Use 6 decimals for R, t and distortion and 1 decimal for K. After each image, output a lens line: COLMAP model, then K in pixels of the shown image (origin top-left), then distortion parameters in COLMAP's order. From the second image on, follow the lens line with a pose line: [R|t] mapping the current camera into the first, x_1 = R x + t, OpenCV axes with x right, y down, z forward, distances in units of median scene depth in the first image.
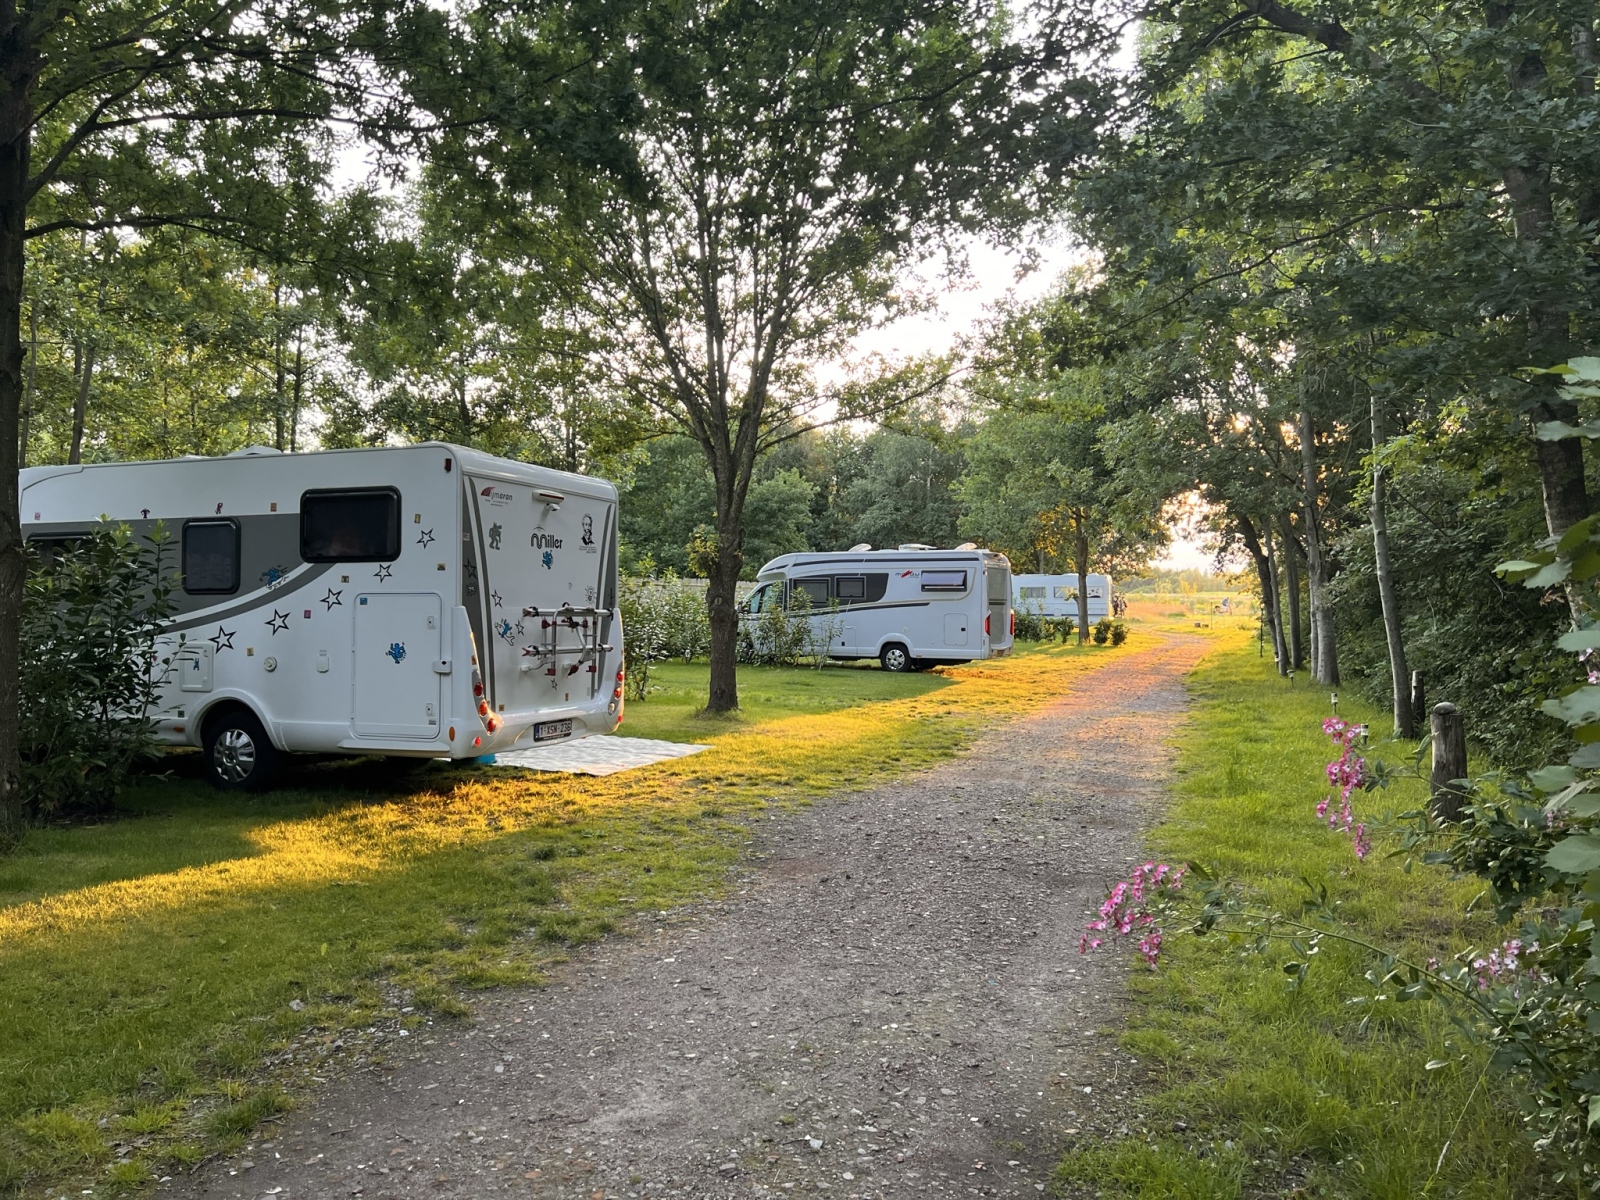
lens RADIAL K [[1193.6, 0, 792.4], [0, 1193.6, 602.8], [0, 0, 1]] dist [-0.002392, -0.003680]
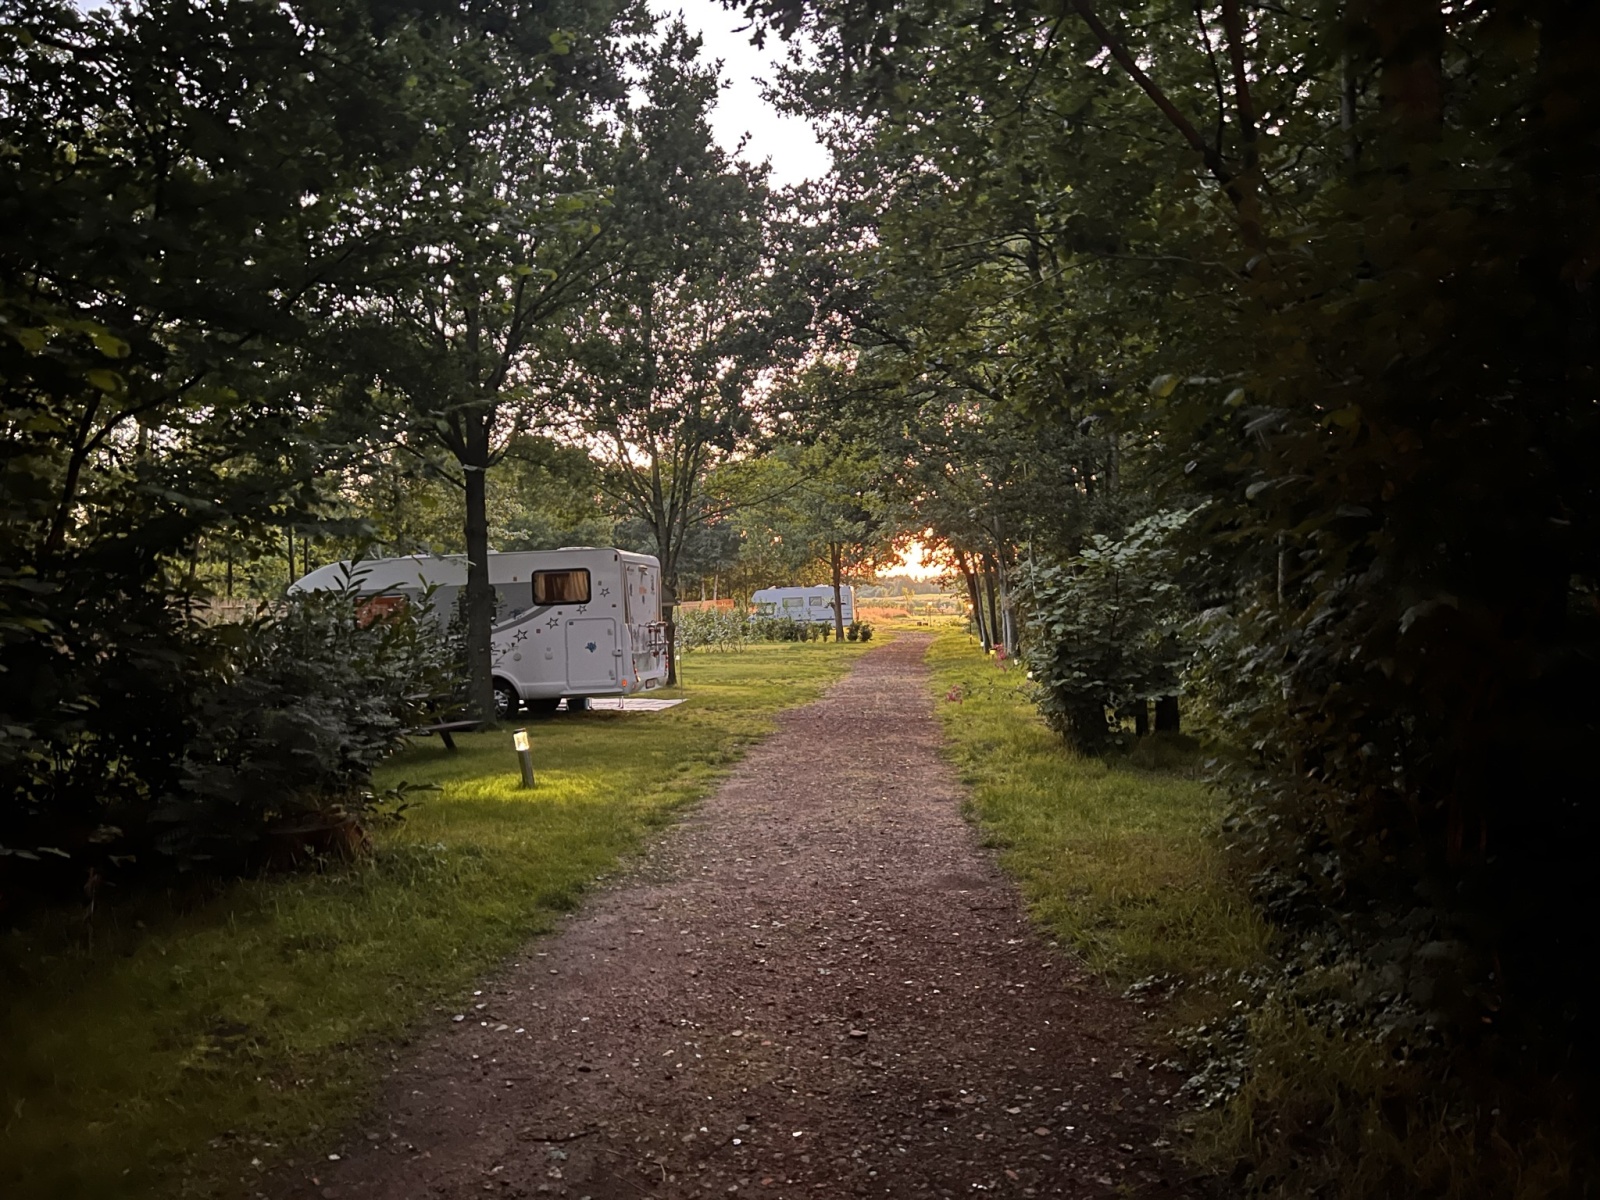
lens RADIAL K [[1193.6, 0, 803.1], [0, 1193.6, 598.8], [0, 0, 1]] dist [-0.002392, -0.003680]
pose [[0.970883, -0.032954, 0.237278, -0.159223], [0.035744, 0.999333, -0.007463, -0.005001], [-0.236874, 0.015727, 0.971413, -0.387755]]
